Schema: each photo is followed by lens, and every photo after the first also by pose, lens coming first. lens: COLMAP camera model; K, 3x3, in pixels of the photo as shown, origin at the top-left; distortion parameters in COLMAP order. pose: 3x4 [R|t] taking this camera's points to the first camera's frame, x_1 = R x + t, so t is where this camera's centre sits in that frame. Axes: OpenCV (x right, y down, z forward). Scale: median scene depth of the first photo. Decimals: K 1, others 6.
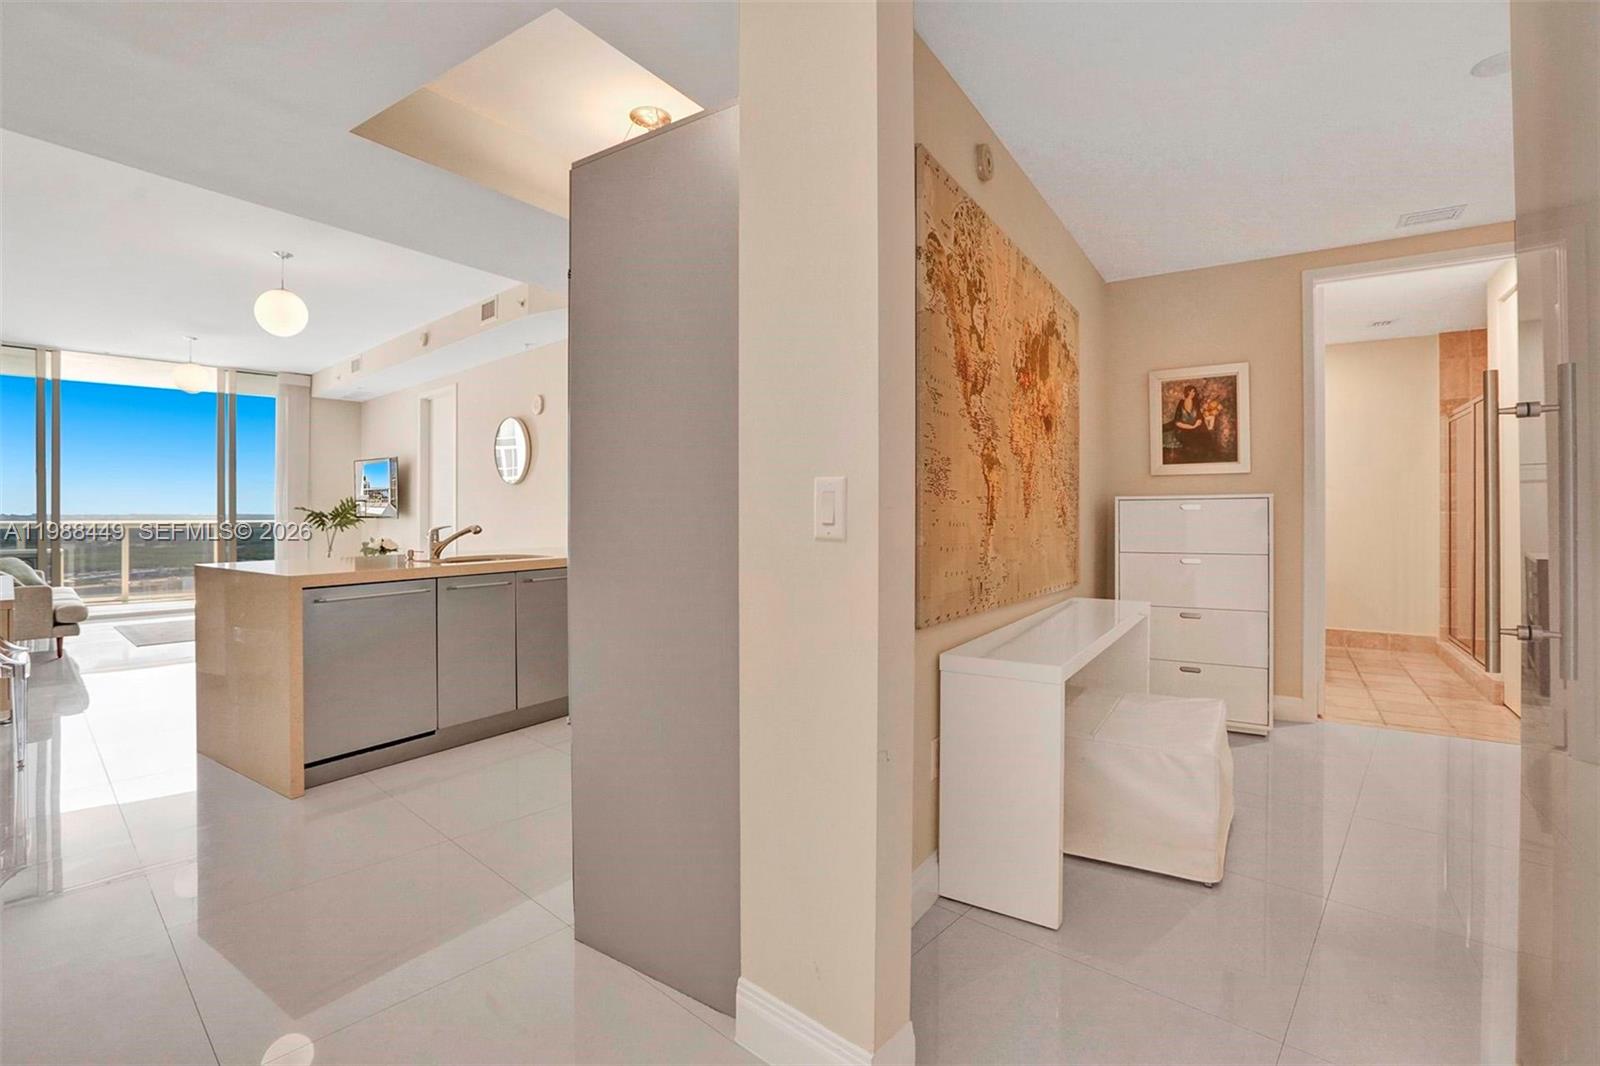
lens RADIAL K [[745.5, 0, 793.1], [0, 745.5, 510.4], [0, 0, 1]] dist [-0.052377, 0.021353]
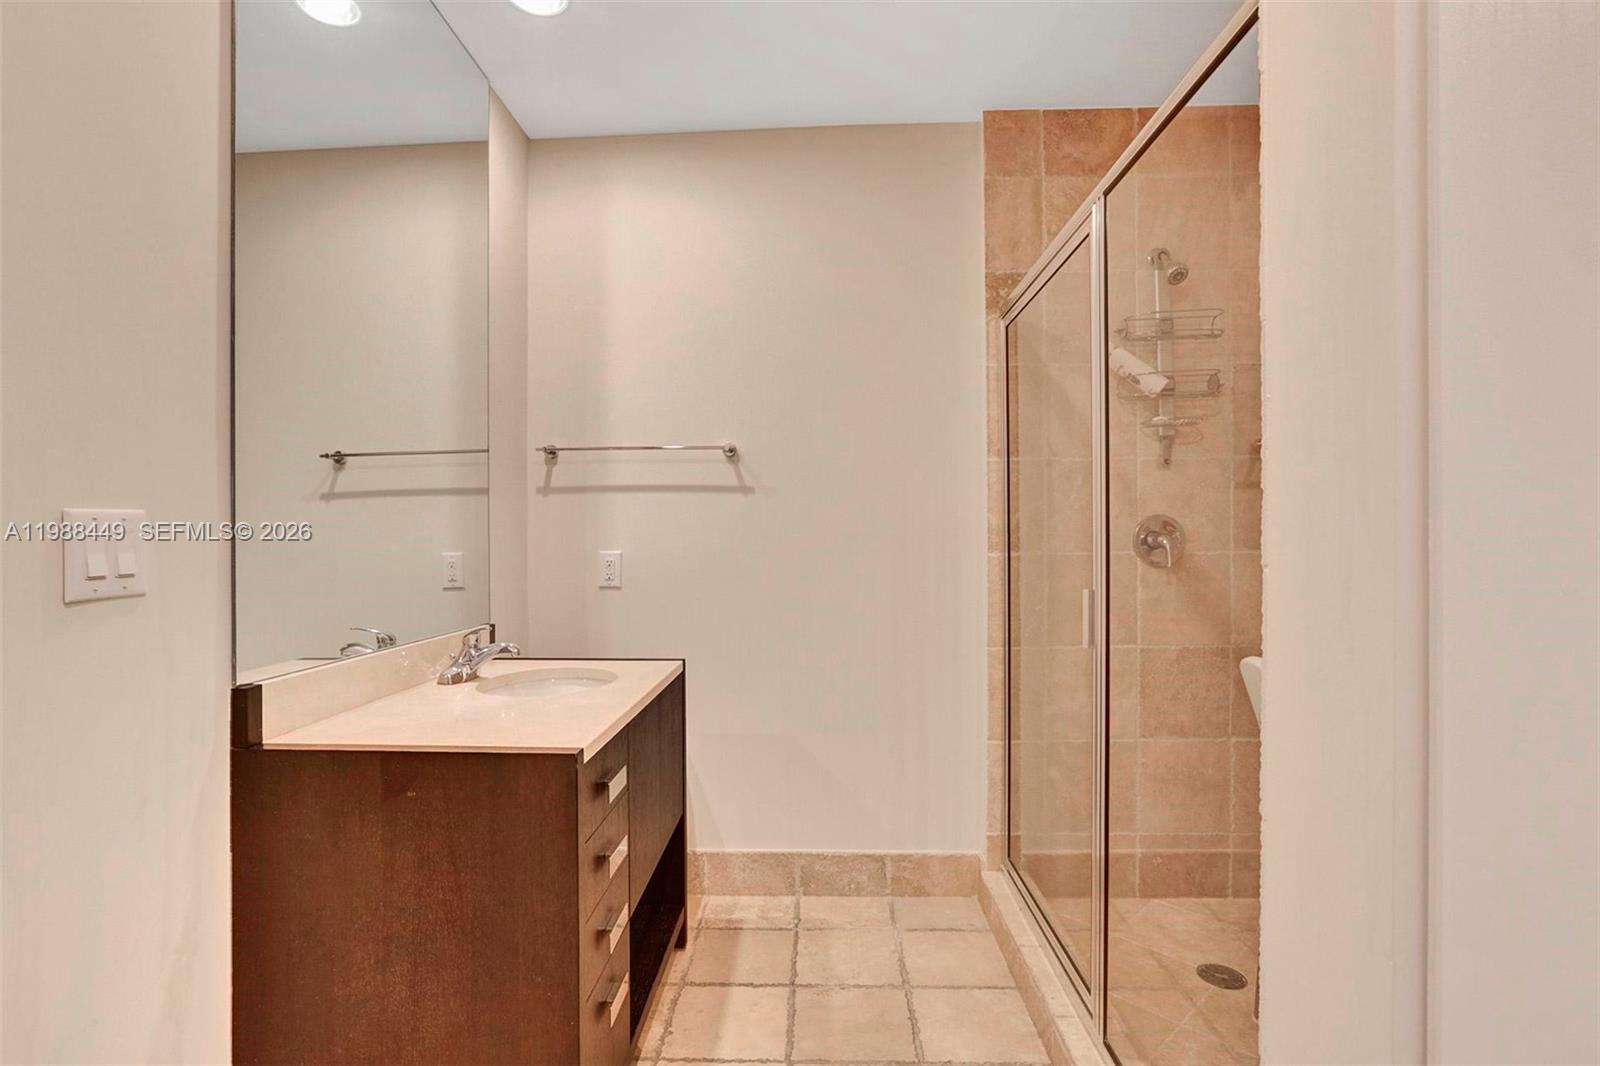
lens RADIAL K [[740.3, 0, 800.0], [0, 740.3, 533.0], [0, 0, 1]] dist [-0.037595, 0.020261]
pose [[0.852905, -0.005418, 0.522038, 0.791668], [0.005579, 0.999984, 0.001264, -0.013446], [-0.522036, 0.001834, 0.852921, 0.945846]]
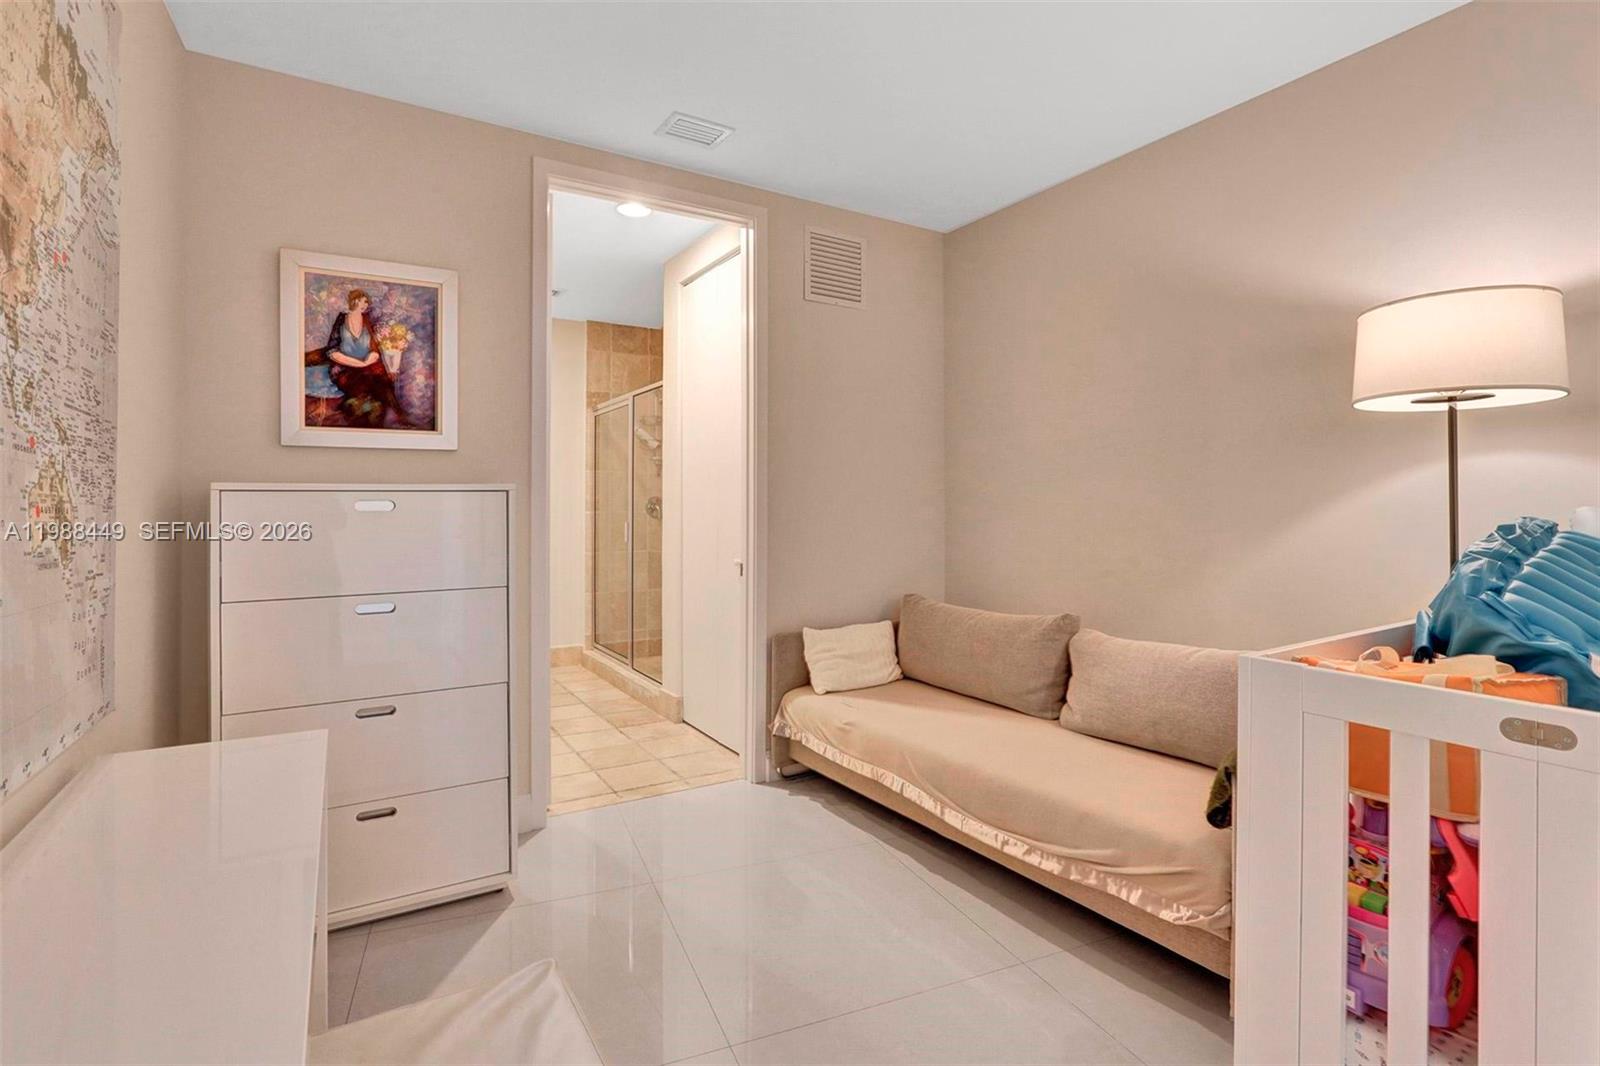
lens RADIAL K [[763.1, 0, 804.5], [0, 763.1, 506.3], [0, 0, 1]] dist [-0.065692, 0.030706]
pose [[0.417752, 0.004121, 0.908552, 0.164323], [-0.001948, 0.999991, -0.003640, -0.002842], [-0.908559, -0.000249, 0.417757, 0.450634]]
